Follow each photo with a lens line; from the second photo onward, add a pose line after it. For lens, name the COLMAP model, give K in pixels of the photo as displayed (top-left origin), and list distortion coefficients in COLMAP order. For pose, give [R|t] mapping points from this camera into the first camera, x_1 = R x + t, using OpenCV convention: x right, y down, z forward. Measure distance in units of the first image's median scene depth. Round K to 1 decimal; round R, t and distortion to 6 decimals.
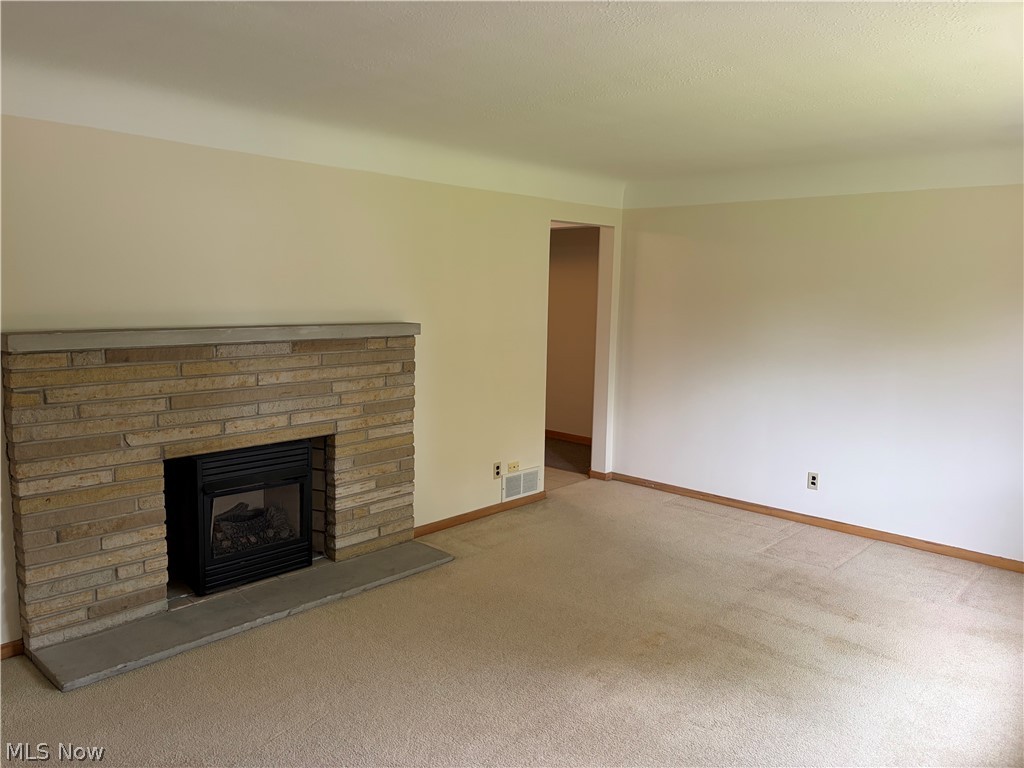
lens RADIAL K [[772.5, 0, 510.7], [0, 772.5, 388.1], [0, 0, 1]] dist [0.049595, -0.050423]
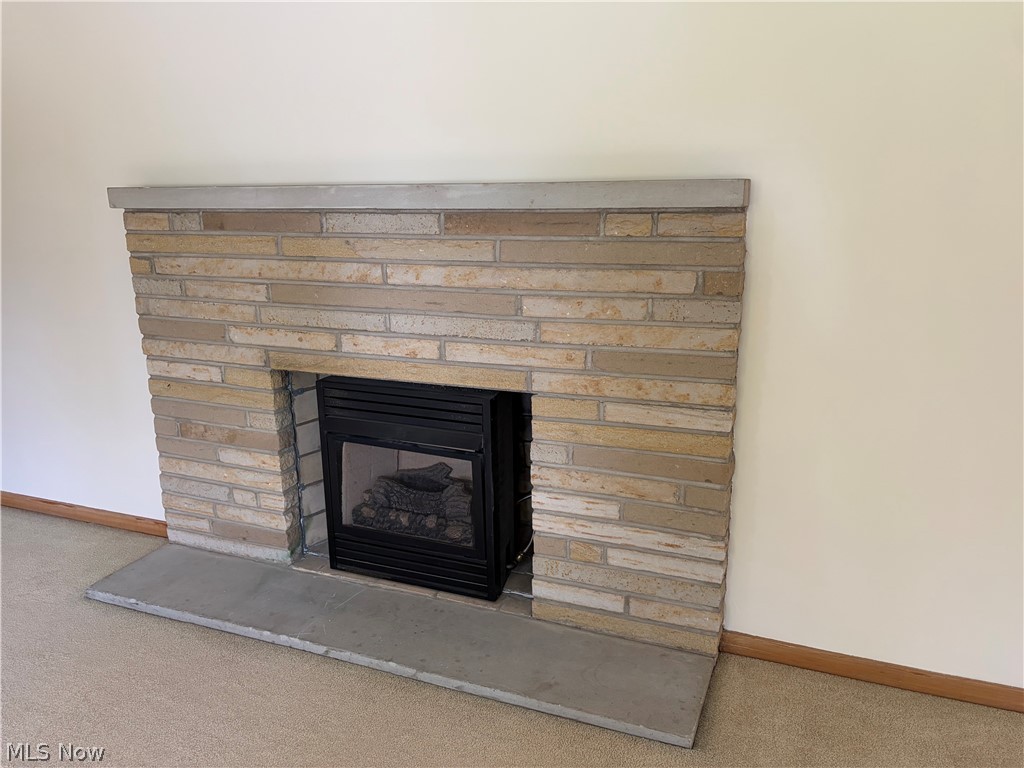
lens RADIAL K [[772.5, 0, 515.7], [0, 772.5, 385.3], [0, 0, 1]] dist [0.049595, -0.050423]
pose [[0.348164, 0.204190, -0.914925, 0.271183], [-0.106816, 0.978274, 0.177681, -0.042472], [0.931328, 0.035866, 0.362410, 0.841481]]
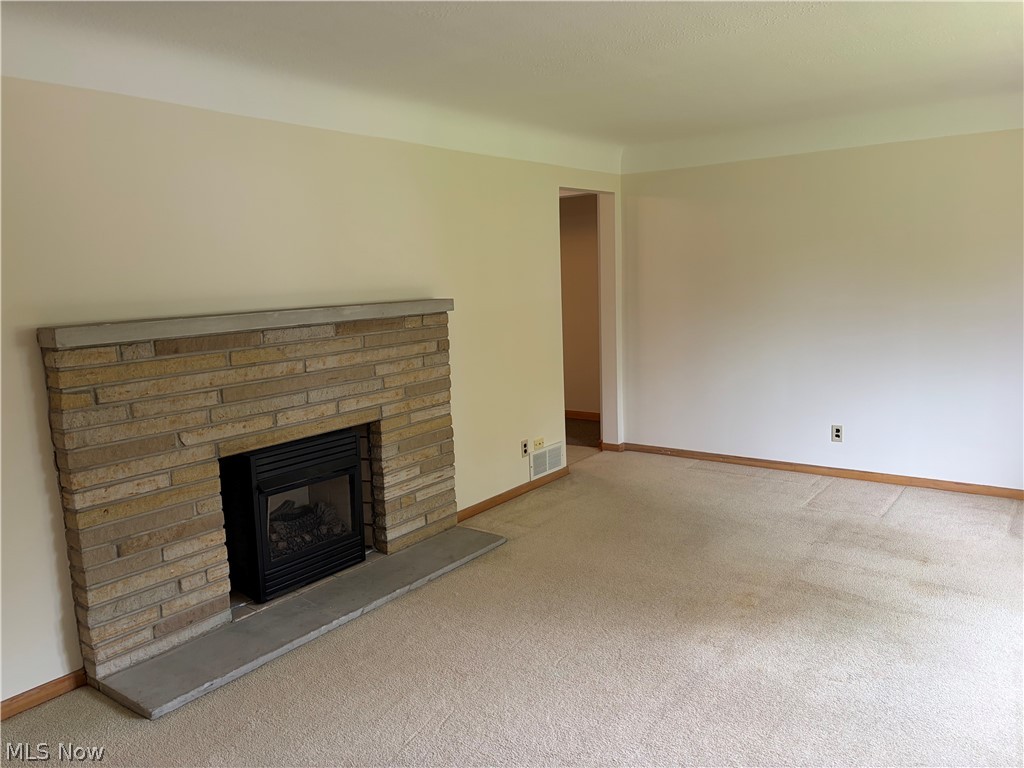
lens RADIAL K [[772.5, 0, 512.2], [0, 772.5, 384.5], [0, 0, 1]] dist [0.049595, -0.050423]
pose [[0.992504, -0.071777, 0.098916, -0.166074], [0.070528, 0.997380, 0.016069, 0.013245], [-0.099810, -0.008973, 0.994966, 0.049230]]
